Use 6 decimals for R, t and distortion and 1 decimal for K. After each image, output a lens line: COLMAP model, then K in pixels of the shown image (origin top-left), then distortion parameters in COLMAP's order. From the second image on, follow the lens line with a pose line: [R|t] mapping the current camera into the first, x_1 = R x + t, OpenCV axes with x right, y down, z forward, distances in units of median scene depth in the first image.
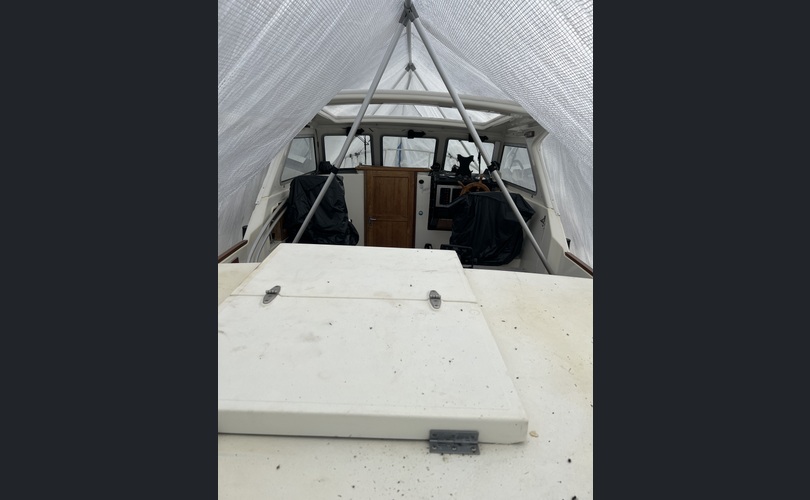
lens RADIAL K [[365.5, 0, 405.0], [0, 365.5, 250.0], [0, 0, 1]] dist [-0.001178, -0.000194]
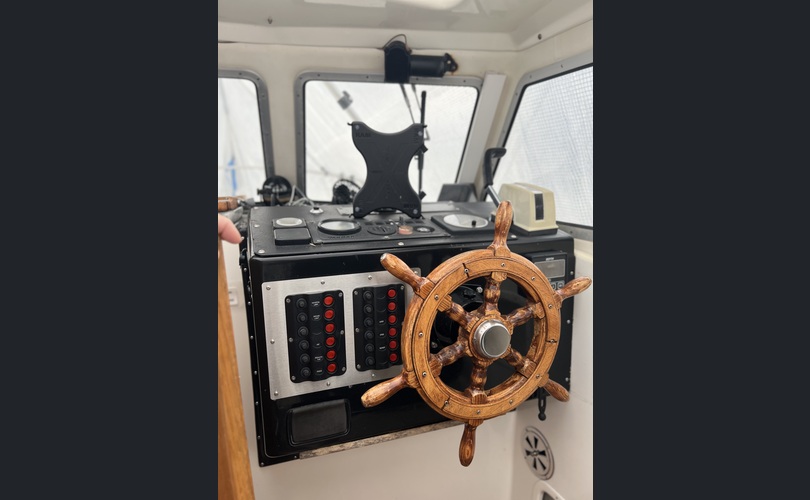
lens RADIAL K [[365.5, 0, 405.0], [0, 365.5, 250.0], [0, 0, 1]] dist [-0.001178, -0.000194]
pose [[0.945885, -0.117371, 0.302532, 0.096404], [0.142464, 0.987845, -0.062175, -0.164715], [-0.291557, 0.101910, 0.951109, 0.771575]]
